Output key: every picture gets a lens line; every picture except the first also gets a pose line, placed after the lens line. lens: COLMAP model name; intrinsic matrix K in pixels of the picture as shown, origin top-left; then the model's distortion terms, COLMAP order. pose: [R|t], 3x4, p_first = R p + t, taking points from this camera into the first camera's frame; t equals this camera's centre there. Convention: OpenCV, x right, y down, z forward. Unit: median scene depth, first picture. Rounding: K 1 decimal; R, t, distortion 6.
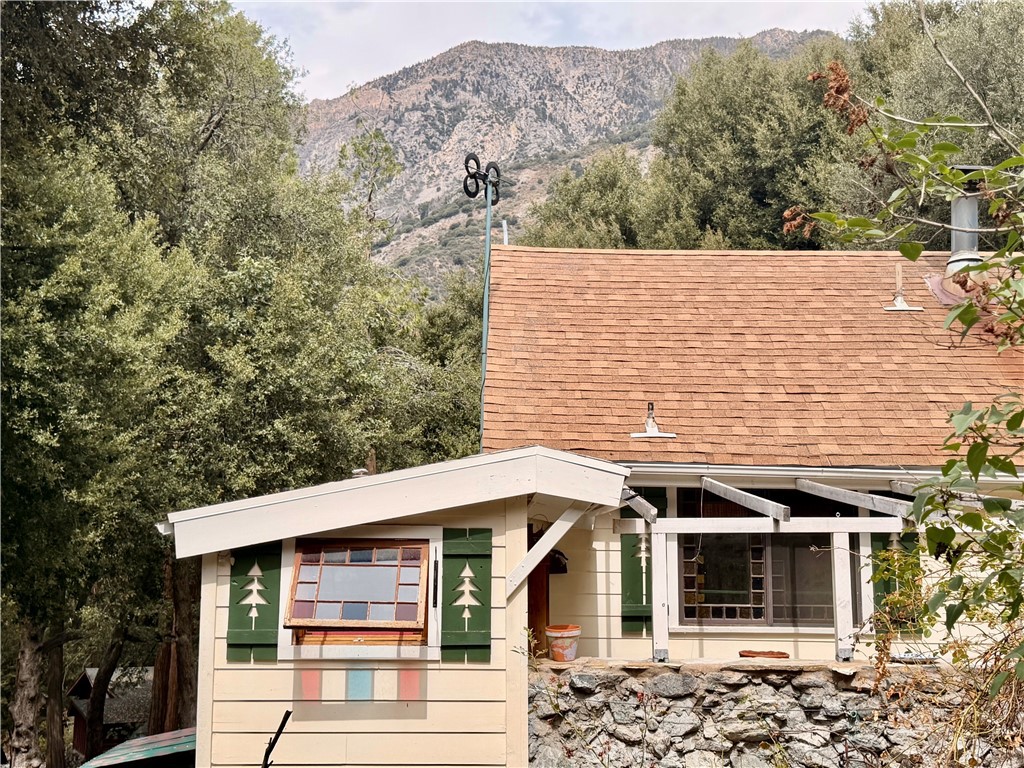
lens RADIAL K [[1313.4, 0, 512.0], [0, 1313.4, 384.0], [0, 0, 1]] dist [0.156647, -0.031604]
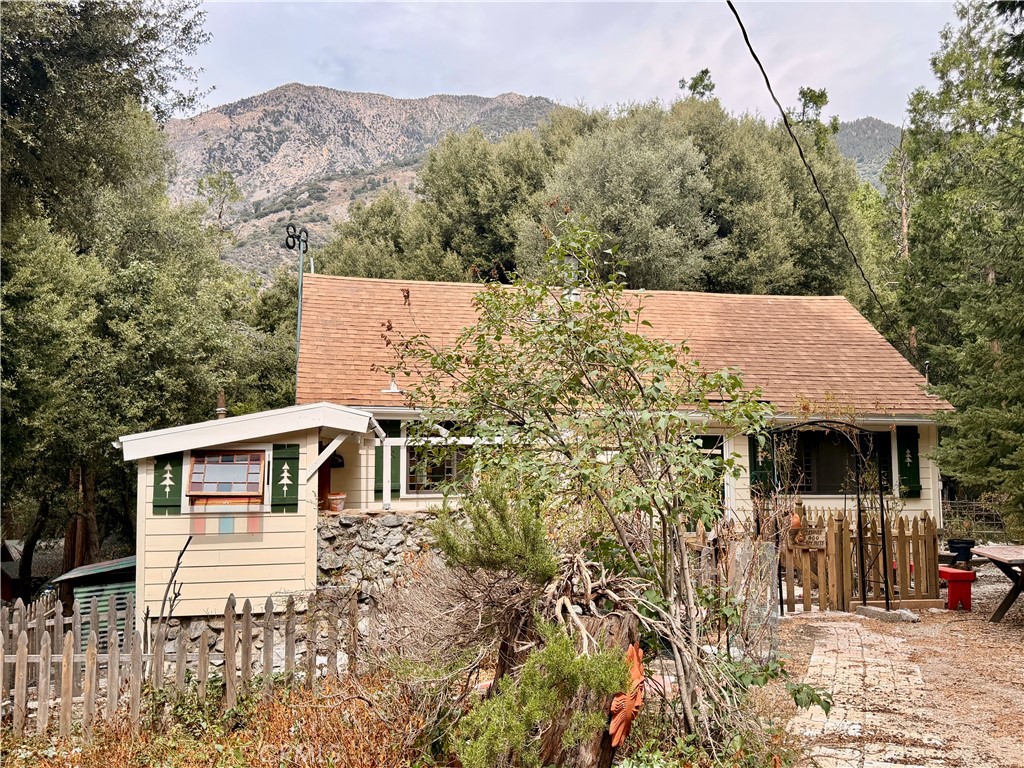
lens RADIAL K [[917.9, 0, 512.0], [0, 917.9, 384.0], [0, 0, 1]] dist [0.186929, -0.401649]
pose [[0.979810, 0.008851, 0.199734, 0.010442], [-0.018750, 0.998685, 0.047723, -0.028220], [-0.199049, -0.050504, 0.978687, -0.223783]]
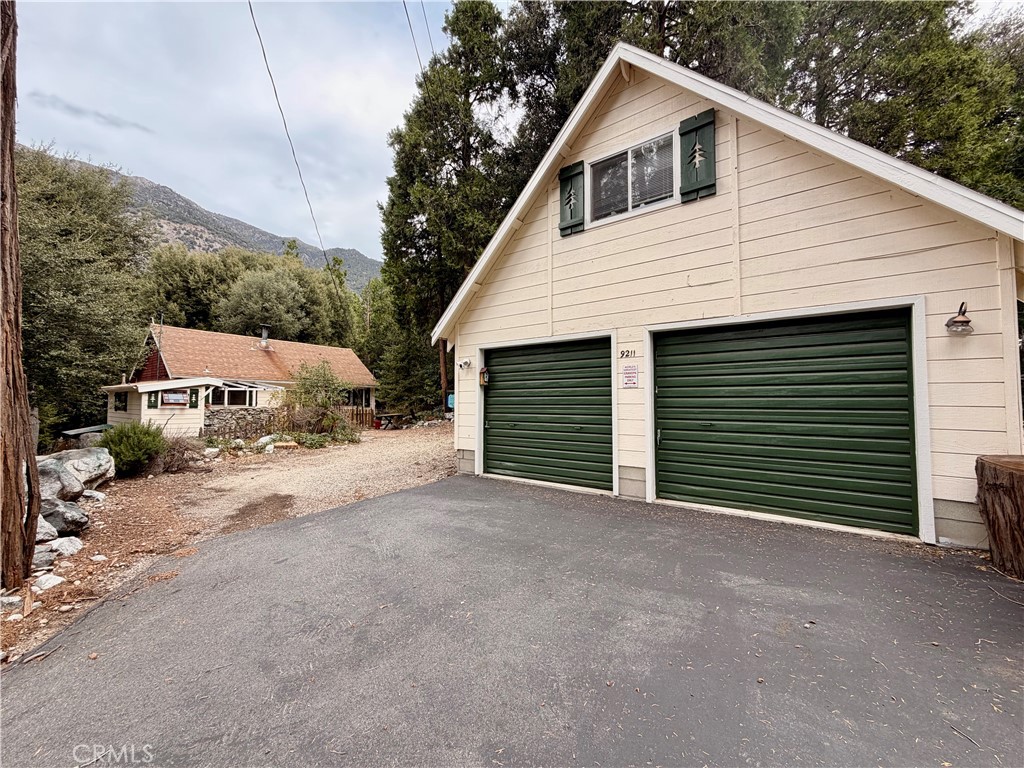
lens RADIAL K [[409.2, 0, 512.0], [0, 409.2, 384.0], [0, 0, 1]] dist [-0.001122, 0.000050]
pose [[0.580871, 0.033202, 0.813318, -0.448663], [-0.112052, 0.992917, 0.039494, -0.100141], [-0.806246, -0.114075, 0.580478, -0.850195]]
